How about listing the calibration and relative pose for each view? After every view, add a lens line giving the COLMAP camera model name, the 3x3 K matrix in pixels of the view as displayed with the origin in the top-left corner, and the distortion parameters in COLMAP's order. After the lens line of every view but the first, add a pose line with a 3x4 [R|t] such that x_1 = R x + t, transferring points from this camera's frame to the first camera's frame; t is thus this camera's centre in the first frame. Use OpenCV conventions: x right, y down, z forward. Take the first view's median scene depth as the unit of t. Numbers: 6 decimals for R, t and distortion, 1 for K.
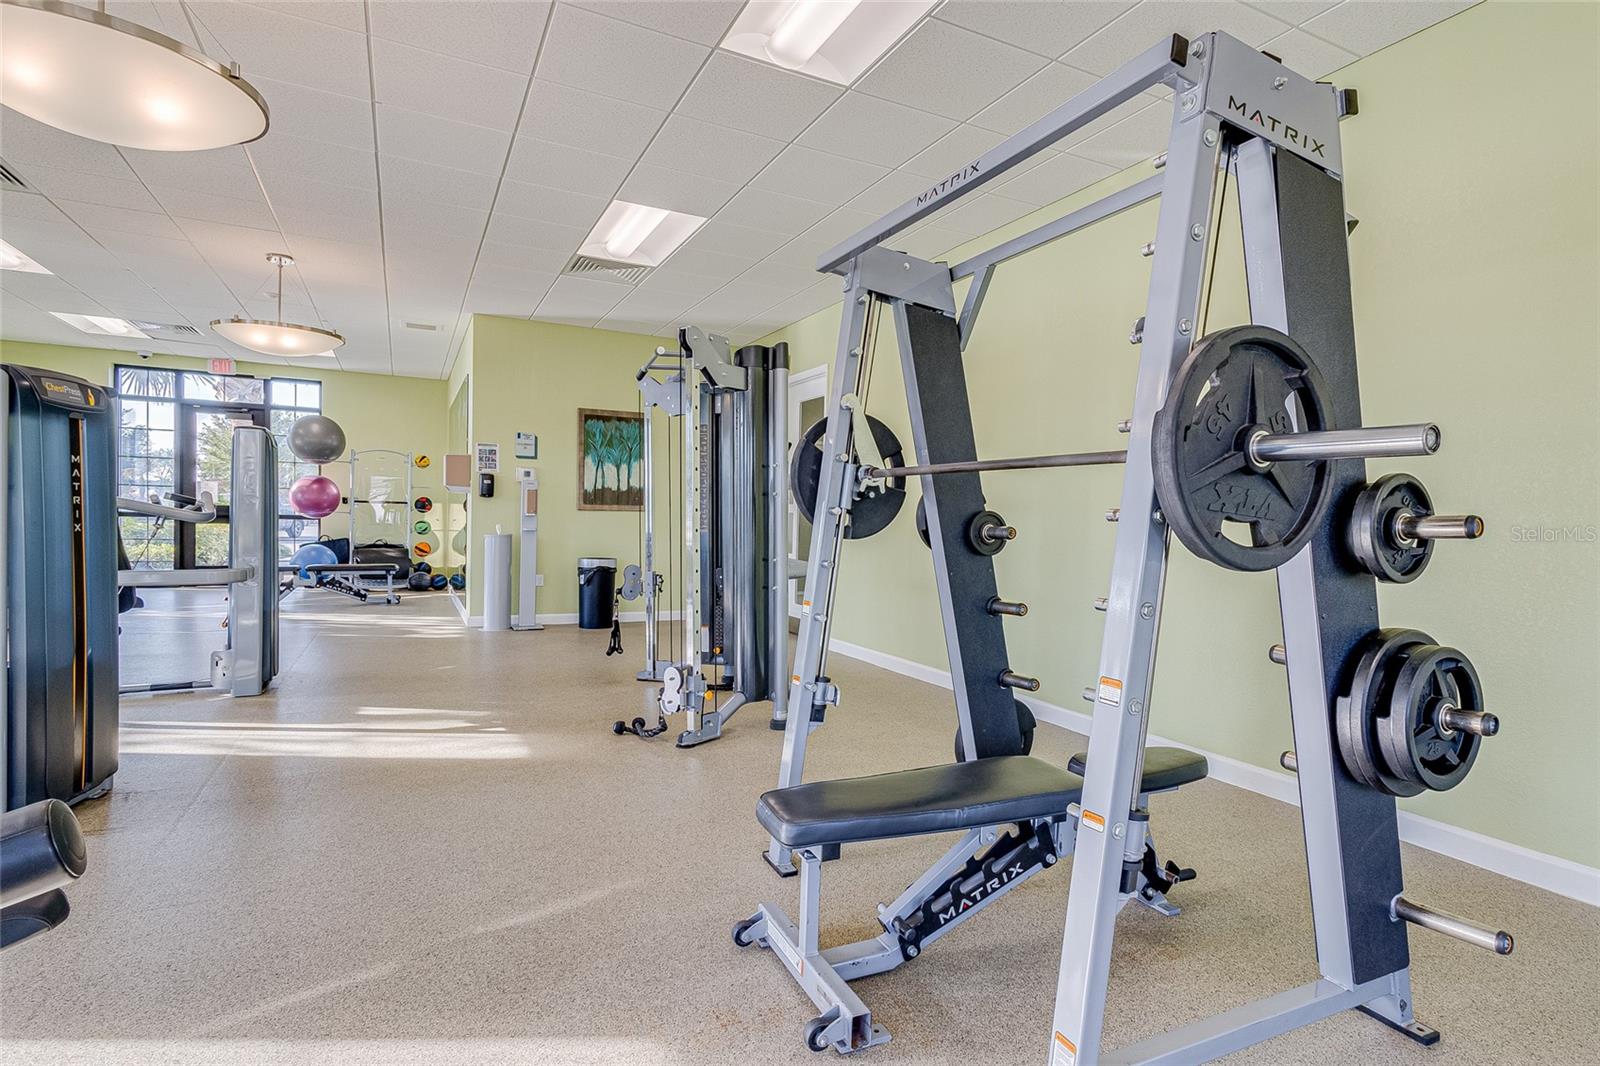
lens RADIAL K [[872.3, 0, 784.6], [0, 872.3, 539.5], [0, 0, 1]] dist [0.005481, -0.000818]
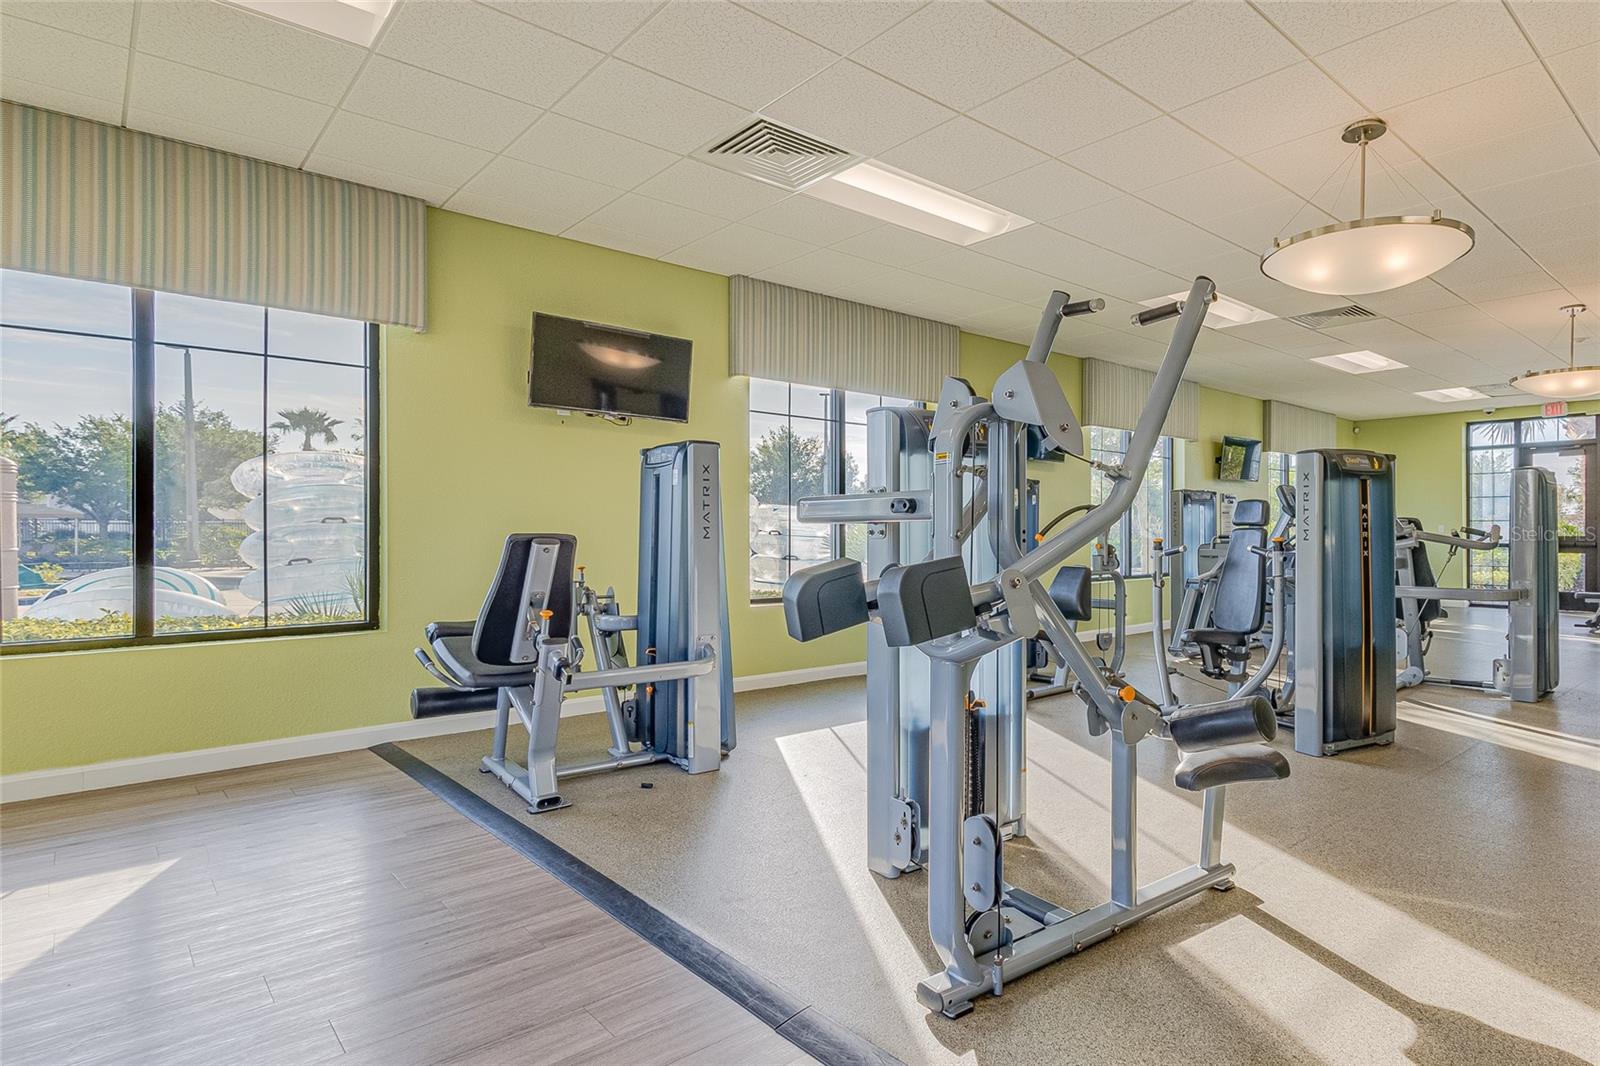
lens RADIAL K [[872.3, 0, 818.1], [0, 872.3, 526.8], [0, 0, 1]] dist [0.005481, -0.000818]
pose [[0.146053, -0.029698, -0.988831, 0.327031], [-0.023240, 0.999170, -0.033441, 0.007957], [0.989004, 0.027864, 0.145241, -0.077208]]
